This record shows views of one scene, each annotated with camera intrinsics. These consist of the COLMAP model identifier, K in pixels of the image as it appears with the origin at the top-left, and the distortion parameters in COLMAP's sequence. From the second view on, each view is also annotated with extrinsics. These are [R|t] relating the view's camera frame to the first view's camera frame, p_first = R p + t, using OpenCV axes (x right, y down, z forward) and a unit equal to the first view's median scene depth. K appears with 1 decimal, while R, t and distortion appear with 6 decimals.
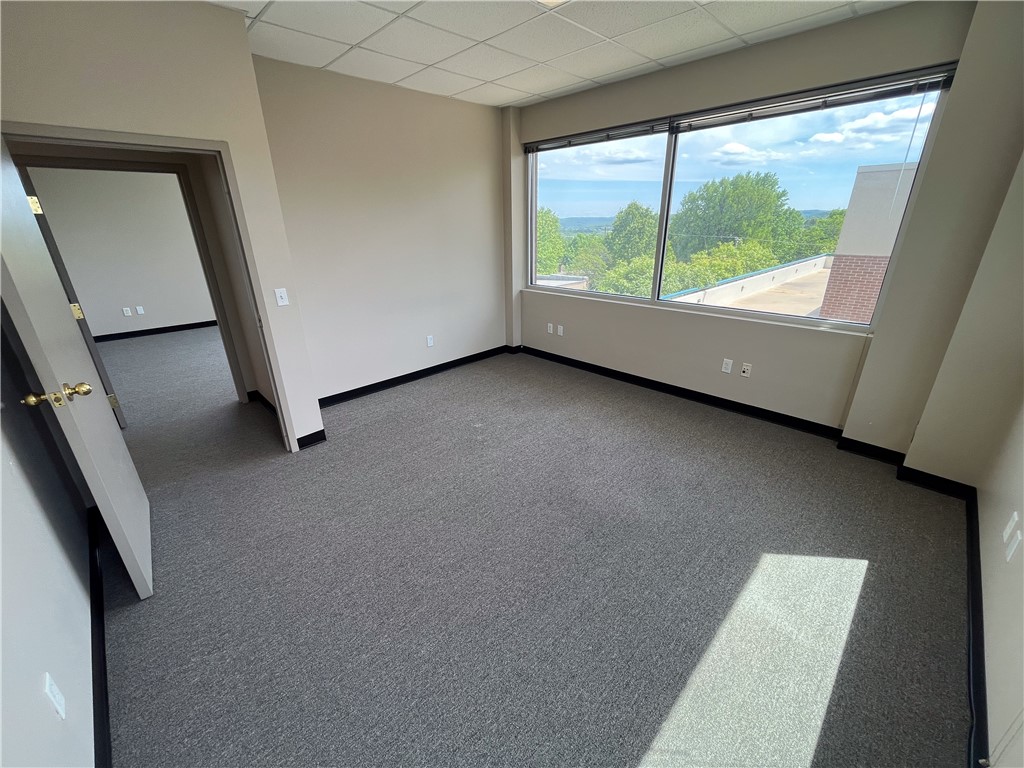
lens RADIAL K [[412.9, 0, 504.5], [0, 412.9, 378.9], [0, 0, 1]] dist [0.002491, -0.001000]
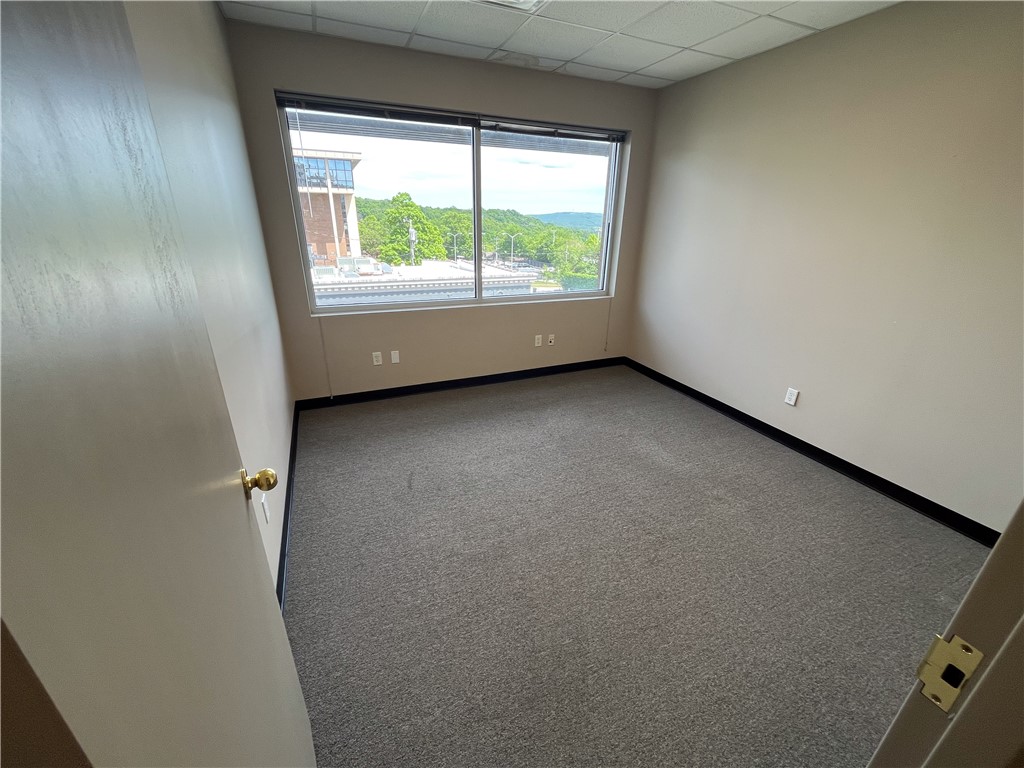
lens RADIAL K [[412.9, 0, 511.9], [0, 412.9, 384.1], [0, 0, 1]] dist [0.002491, -0.001000]
pose [[0.325288, -0.329556, 0.886330, -0.560539], [0.311611, 0.922309, 0.228571, -0.200786], [-0.892797, 0.201838, 0.402709, 0.562683]]
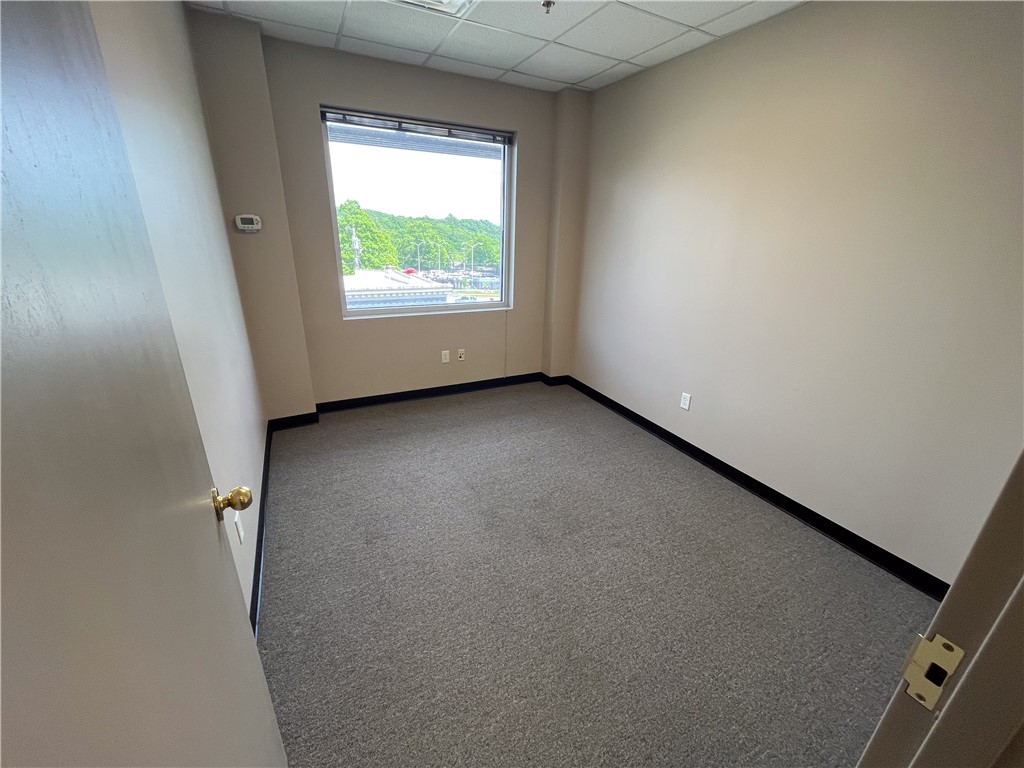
lens RADIAL K [[412.9, 0, 525.9], [0, 412.9, 381.8], [0, 0, 1]] dist [0.002491, -0.001000]
pose [[0.280762, -0.307859, 0.909063, -0.444219], [0.310833, 0.925279, 0.217350, -0.149184], [-0.908050, 0.221543, 0.355476, 0.426170]]
